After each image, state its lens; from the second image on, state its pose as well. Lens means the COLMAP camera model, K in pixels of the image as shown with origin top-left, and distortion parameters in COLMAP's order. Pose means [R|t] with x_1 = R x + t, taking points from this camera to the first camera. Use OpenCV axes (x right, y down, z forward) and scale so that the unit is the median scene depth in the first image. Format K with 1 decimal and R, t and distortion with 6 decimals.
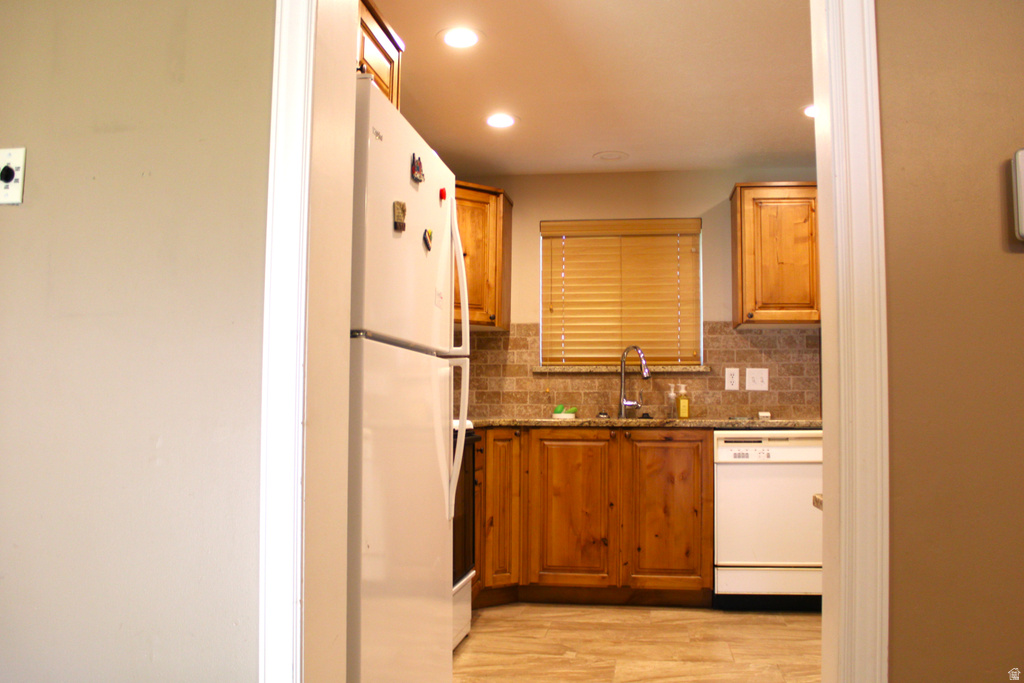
lens RADIAL K [[877.8, 0, 513.6], [0, 877.8, 355.7], [0, 0, 1]] dist [-0.166928, 0.144421]
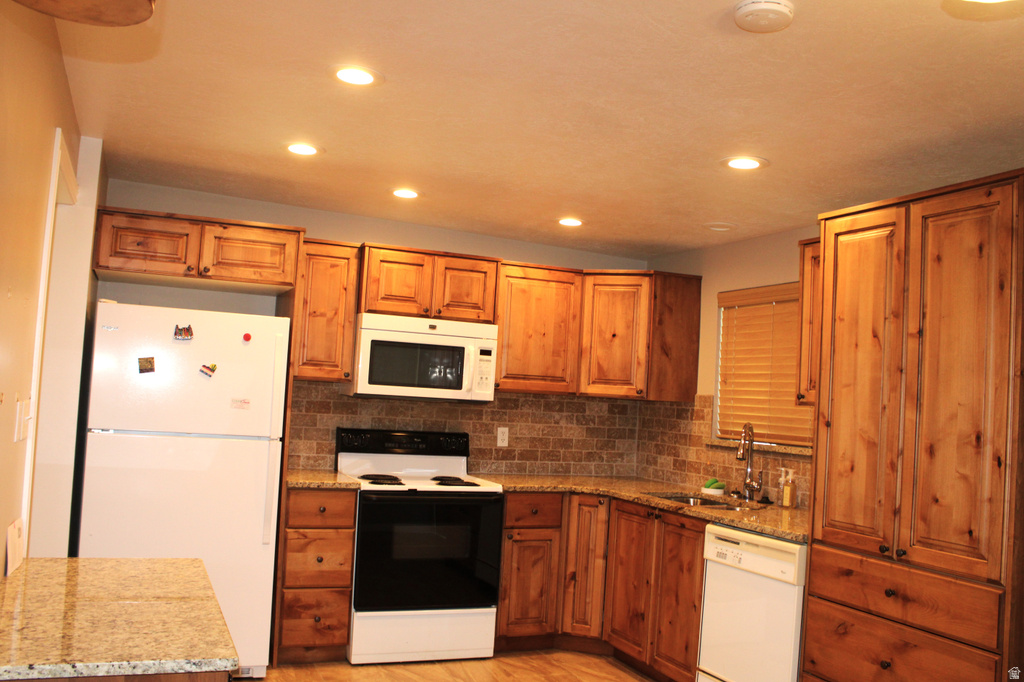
lens RADIAL K [[877.8, 0, 513.6], [0, 877.8, 355.2], [0, 0, 1]] dist [-0.166928, 0.144421]
pose [[0.531910, -0.019673, -0.846572, 0.783418], [-0.002104, 0.999696, -0.024553, -0.060464], [0.846798, 0.014841, 0.531707, 0.289420]]
